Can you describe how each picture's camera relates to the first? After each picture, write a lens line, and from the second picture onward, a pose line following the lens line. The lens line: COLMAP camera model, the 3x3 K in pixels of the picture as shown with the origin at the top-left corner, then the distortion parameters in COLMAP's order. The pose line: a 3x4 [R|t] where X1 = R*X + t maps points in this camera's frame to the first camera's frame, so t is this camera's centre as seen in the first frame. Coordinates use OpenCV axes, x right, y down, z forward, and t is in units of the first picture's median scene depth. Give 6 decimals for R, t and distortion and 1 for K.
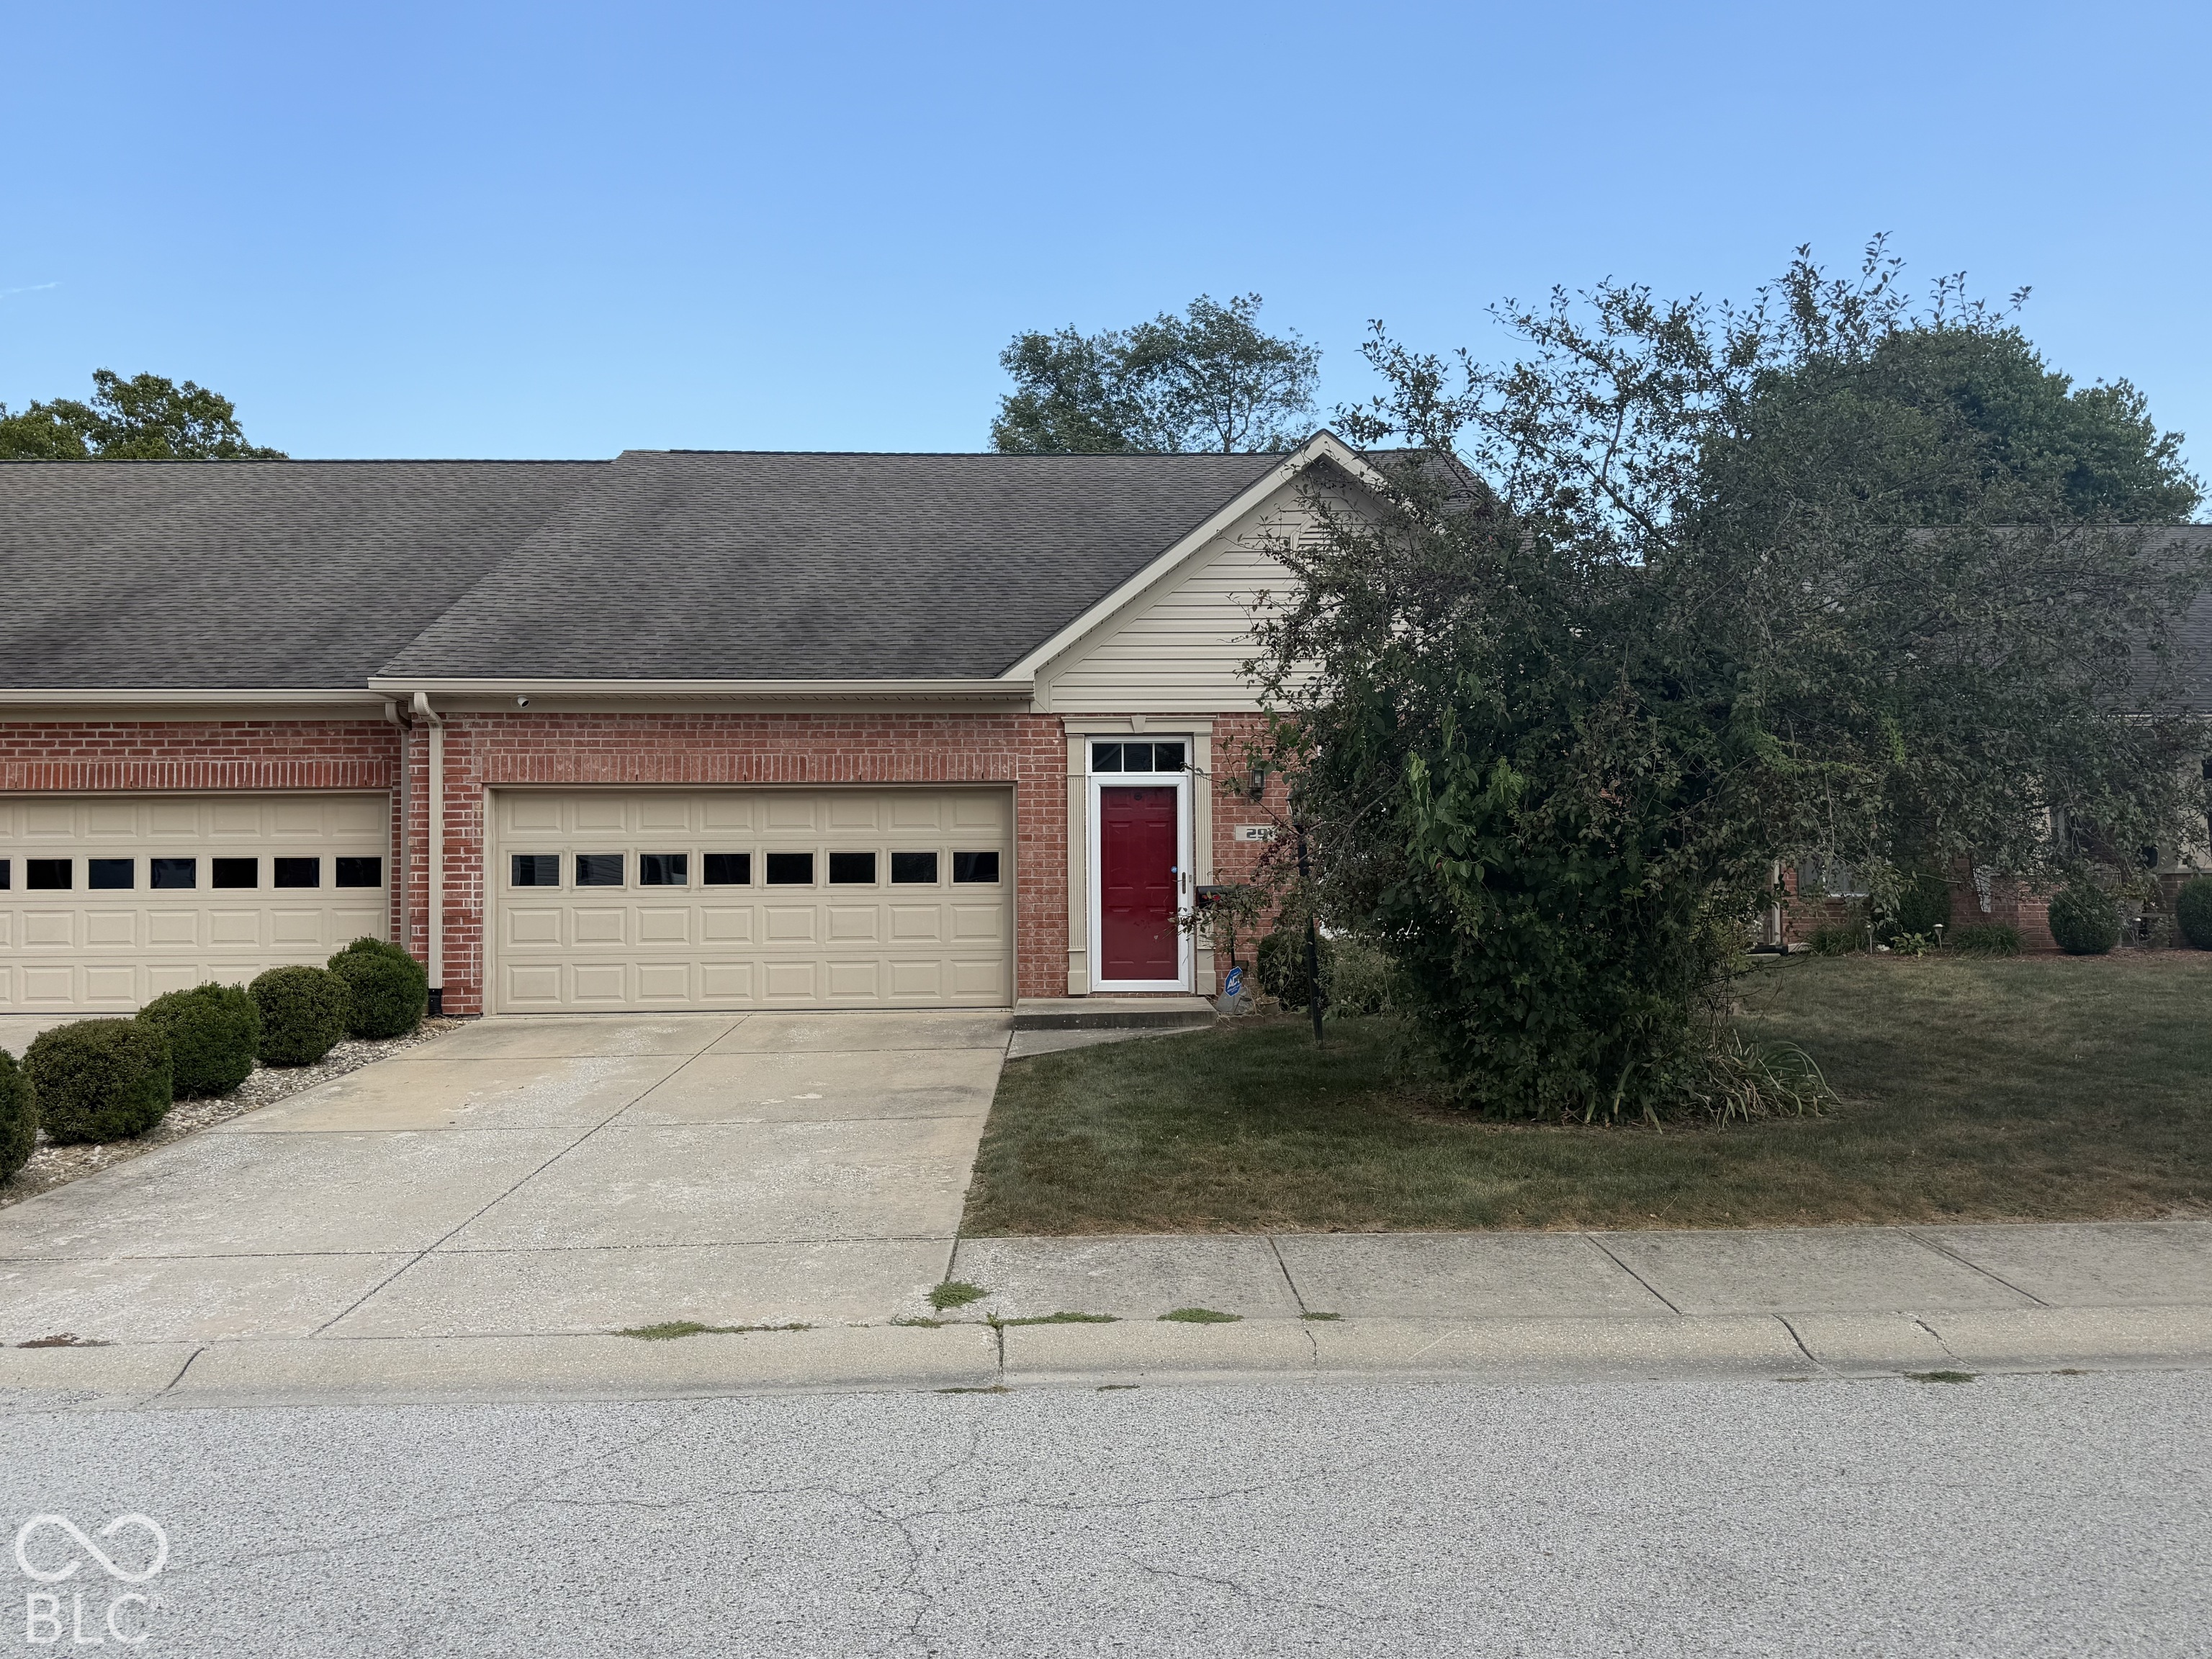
lens RADIAL K [[1645.6, 0, 1105.4], [0, 1645.6, 844.5], [0, 0, 1]] dist [0.053318, -0.012911]
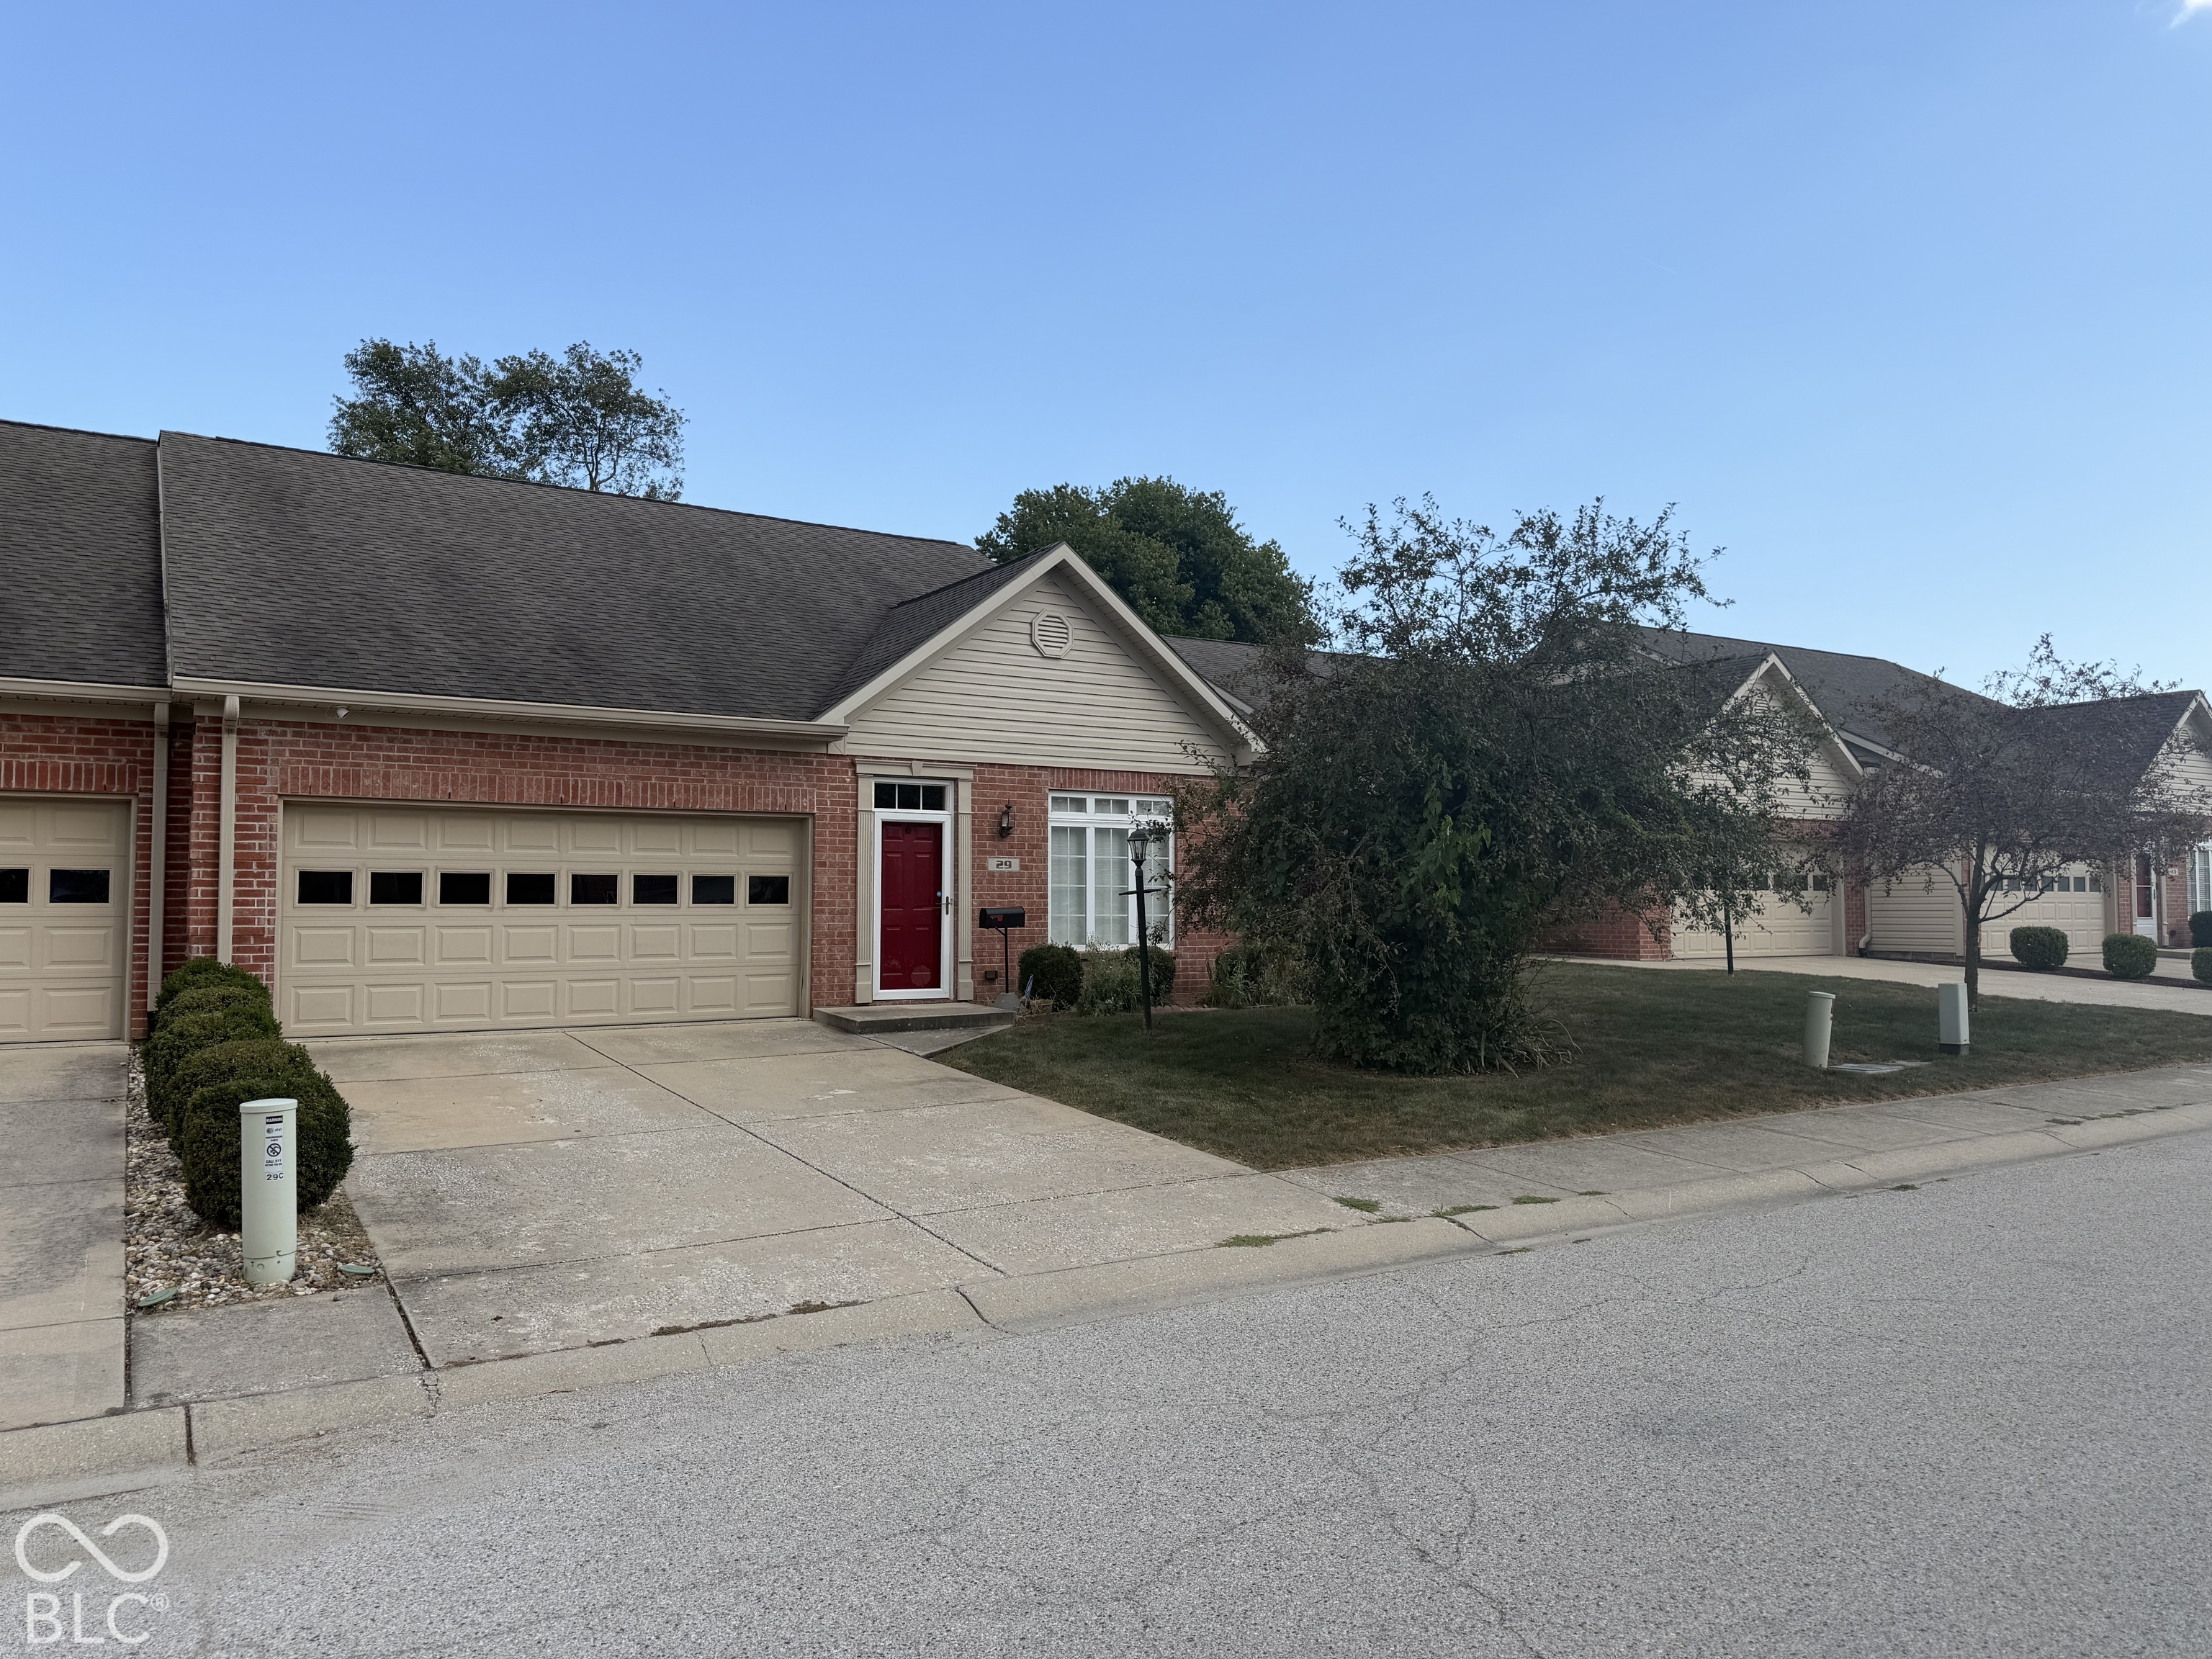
lens RADIAL K [[1532.7, 0, 1111.4], [0, 1532.7, 821.0], [0, 0, 1]] dist [0.030977, -0.004133]
pose [[0.862973, 0.036154, 0.503955, -0.404628], [-0.019596, 0.999081, -0.038117, 0.002414], [-0.504870, 0.023019, 0.862889, -0.002874]]
